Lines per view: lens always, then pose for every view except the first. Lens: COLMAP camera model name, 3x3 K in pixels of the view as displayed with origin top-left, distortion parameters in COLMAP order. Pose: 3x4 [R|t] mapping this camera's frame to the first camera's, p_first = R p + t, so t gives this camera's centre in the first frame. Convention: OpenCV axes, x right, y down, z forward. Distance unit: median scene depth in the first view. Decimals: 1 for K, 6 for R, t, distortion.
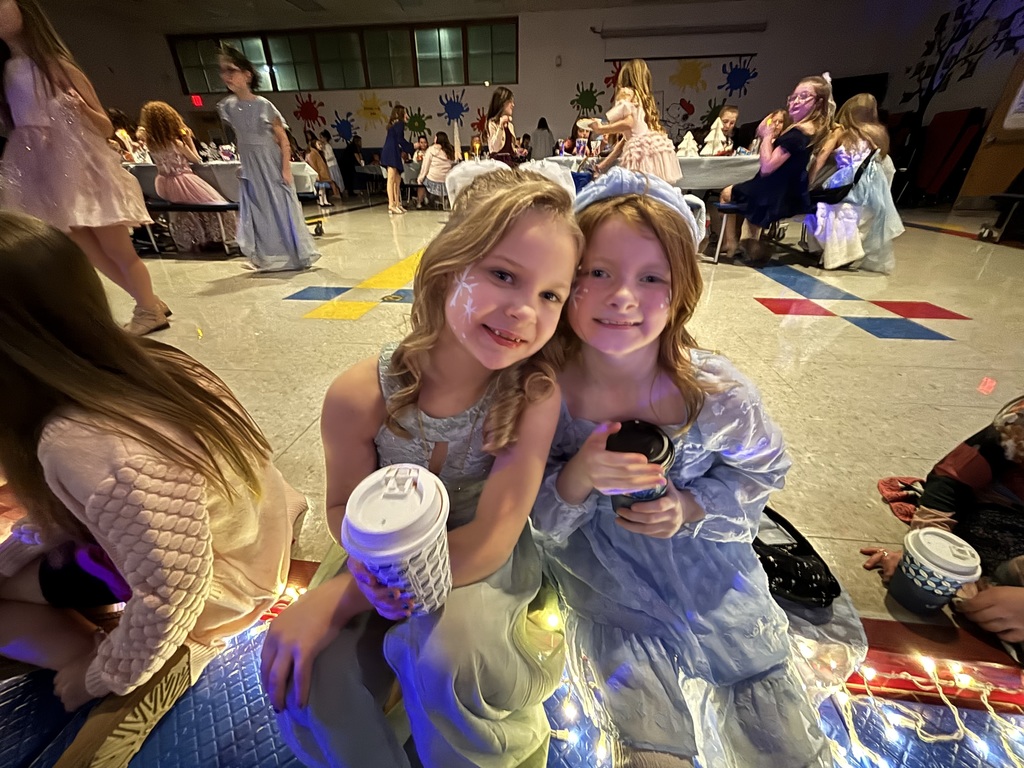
lens RADIAL K [[404.1, 0, 511.3], [0, 404.1, 382.9], [0, 0, 1]] dist [-0.003788, 0.000637]
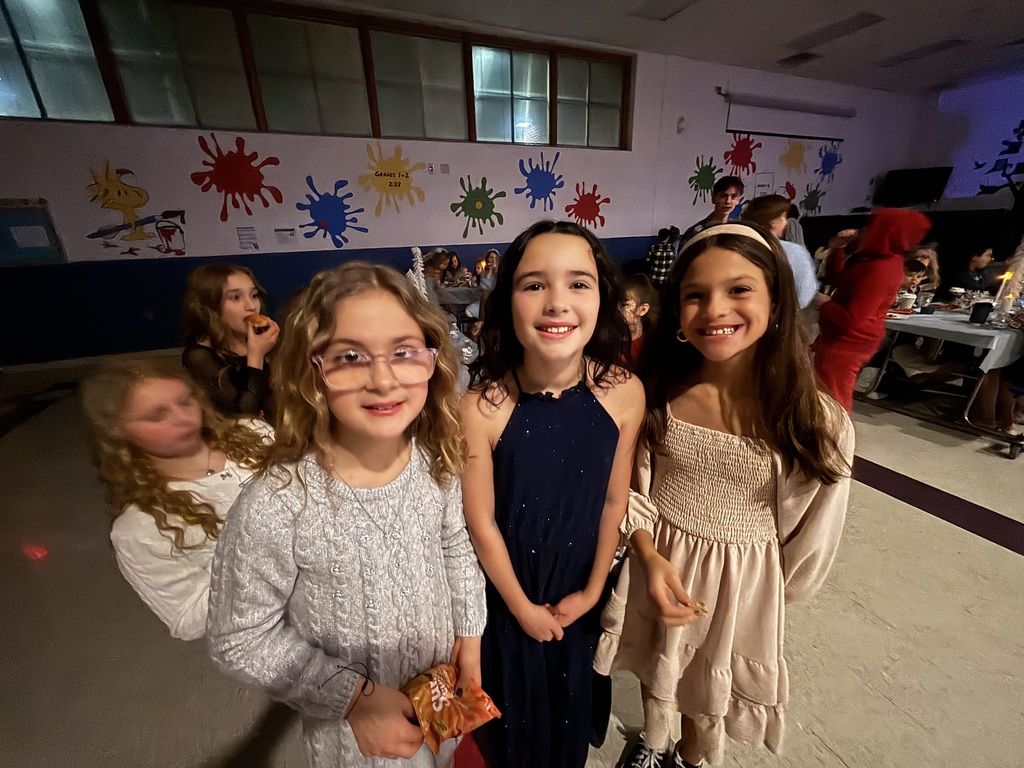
lens RADIAL K [[404.1, 0, 513.6], [0, 404.1, 382.3], [0, 0, 1]] dist [-0.003788, 0.000637]
pose [[0.867589, -0.189824, 0.459626, -0.505119], [0.251118, 0.965010, -0.075464, -0.367193], [-0.429219, 0.180892, 0.884901, 0.554591]]
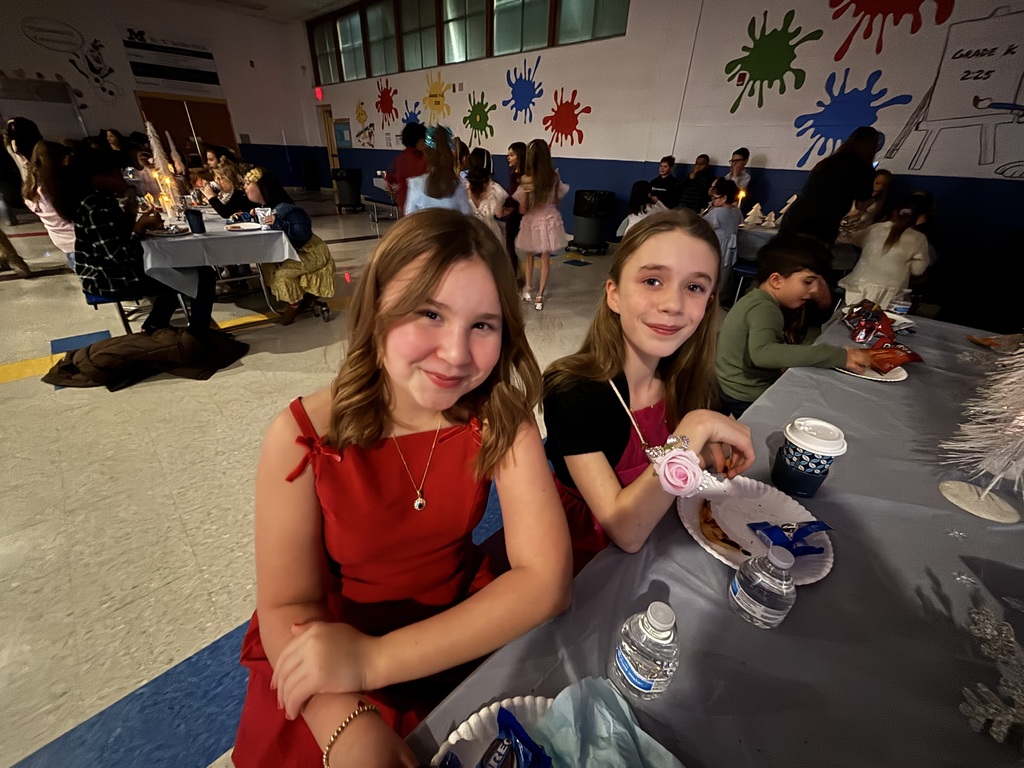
lens RADIAL K [[404.1, 0, 513.6], [0, 404.1, 387.0], [0, 0, 1]] dist [-0.003788, 0.000637]
pose [[0.780494, 0.347068, -0.519975, 0.305078], [-0.336011, 0.934279, 0.119244, -0.344431], [0.527187, 0.081648, 0.845817, 0.532281]]
